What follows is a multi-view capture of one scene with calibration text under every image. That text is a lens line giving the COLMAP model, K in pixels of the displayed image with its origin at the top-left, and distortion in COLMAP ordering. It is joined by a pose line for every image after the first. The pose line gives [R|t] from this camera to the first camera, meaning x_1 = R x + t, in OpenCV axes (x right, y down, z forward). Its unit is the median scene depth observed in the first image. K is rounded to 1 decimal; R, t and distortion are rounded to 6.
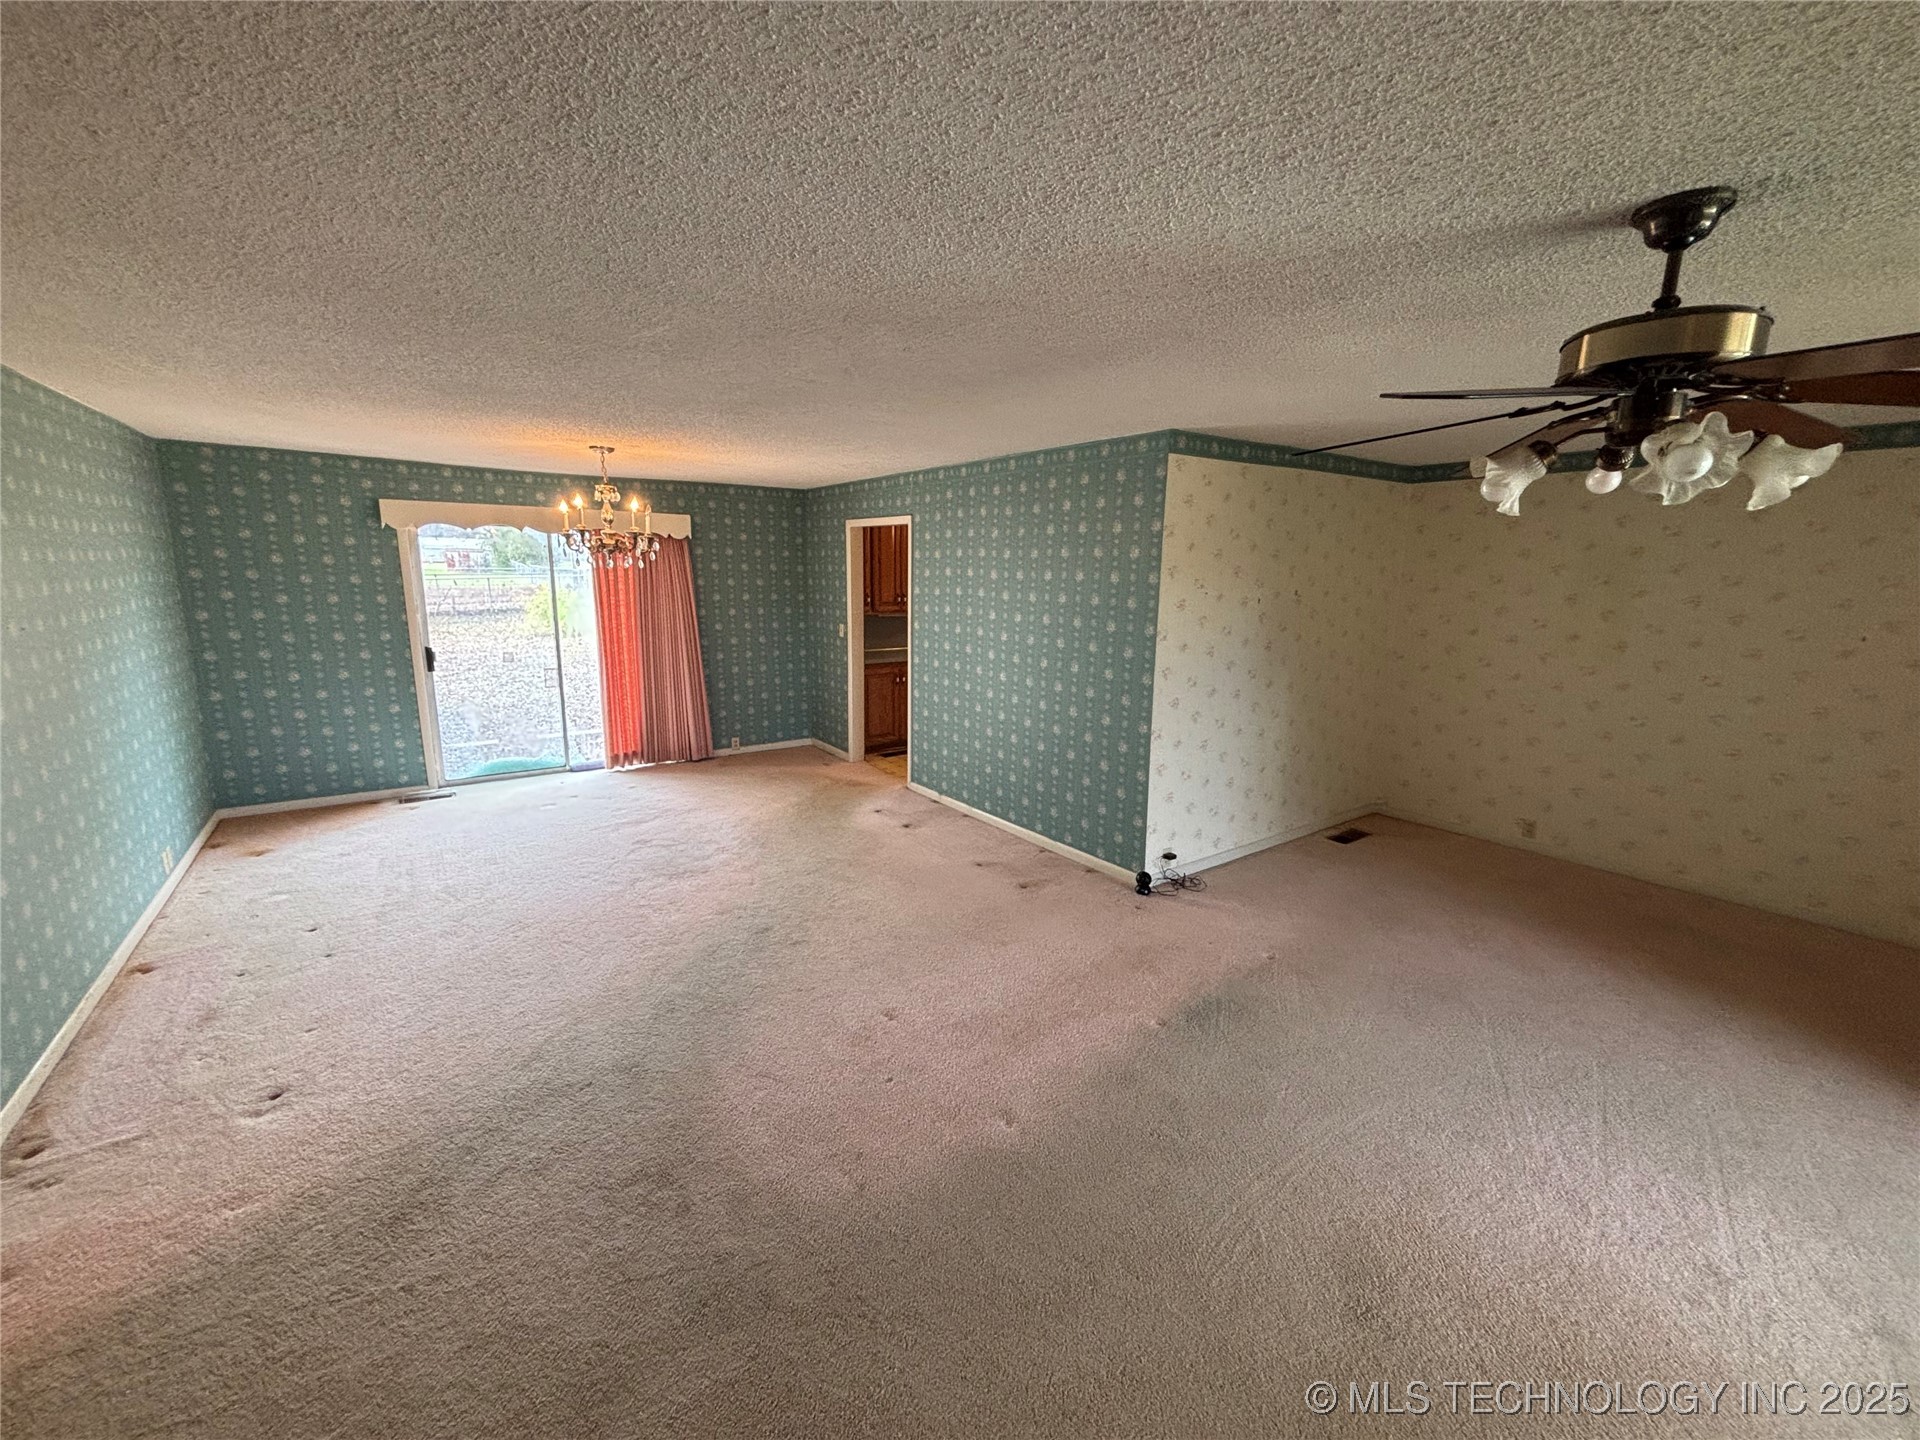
lens RADIAL K [[778.6, 0, 951.3], [0, 778.6, 723.1], [0, 0, 1]] dist [-0.014313, 0.002098]
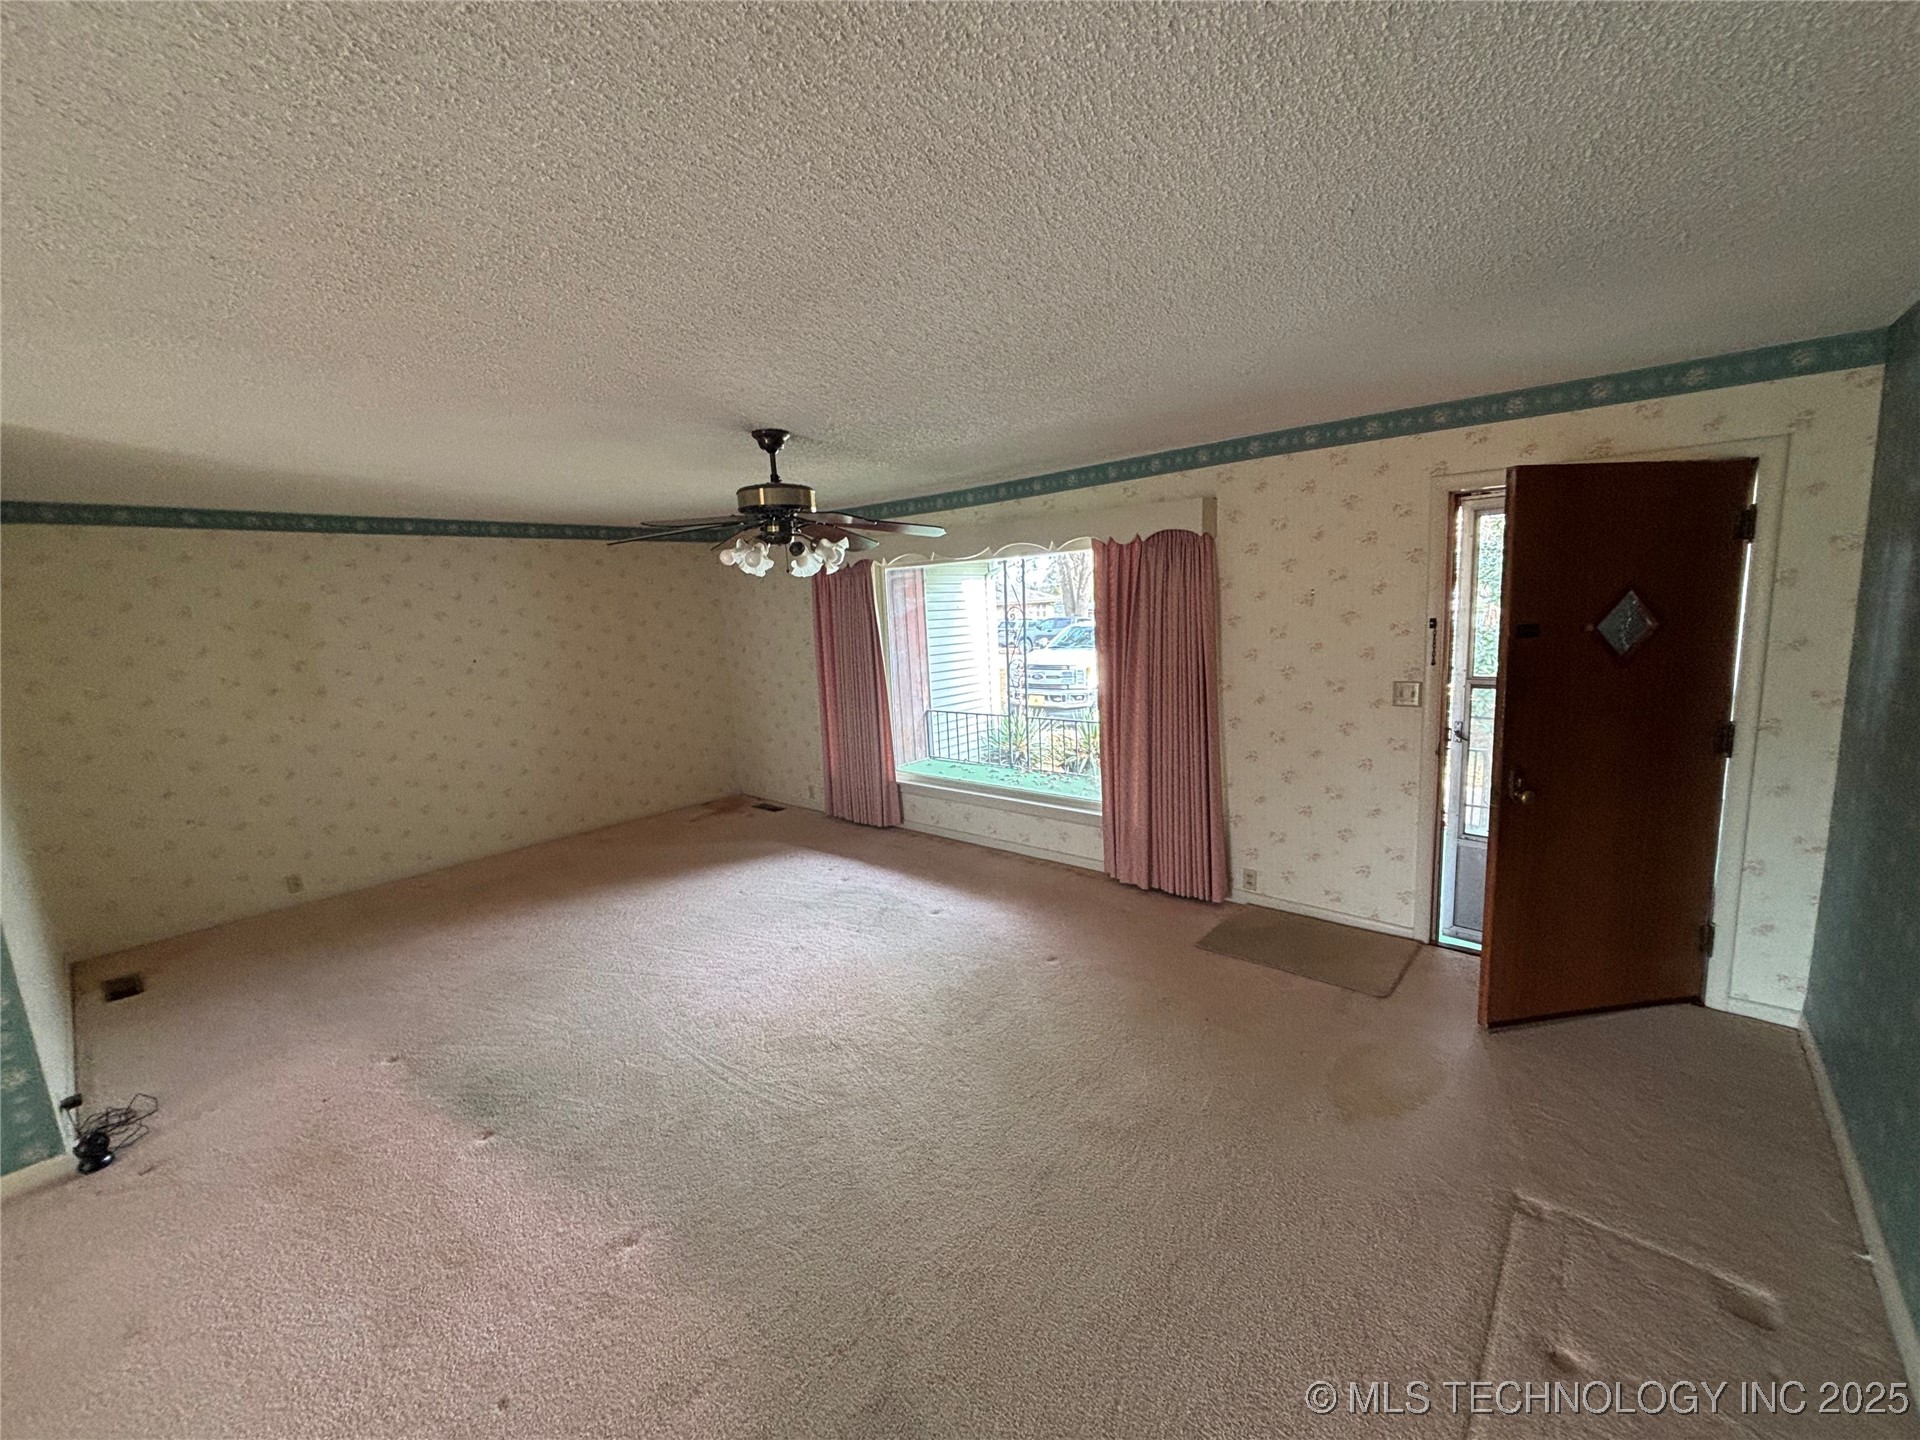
lens RADIAL K [[778.6, 0, 964.4], [0, 778.6, 718.6], [0, 0, 1]] dist [-0.014313, 0.002098]
pose [[-0.259192, -0.148540, 0.954335, -0.577822], [0.231545, 0.949731, 0.210710, -0.109230], [-0.937660, 0.275586, -0.211769, 0.499274]]
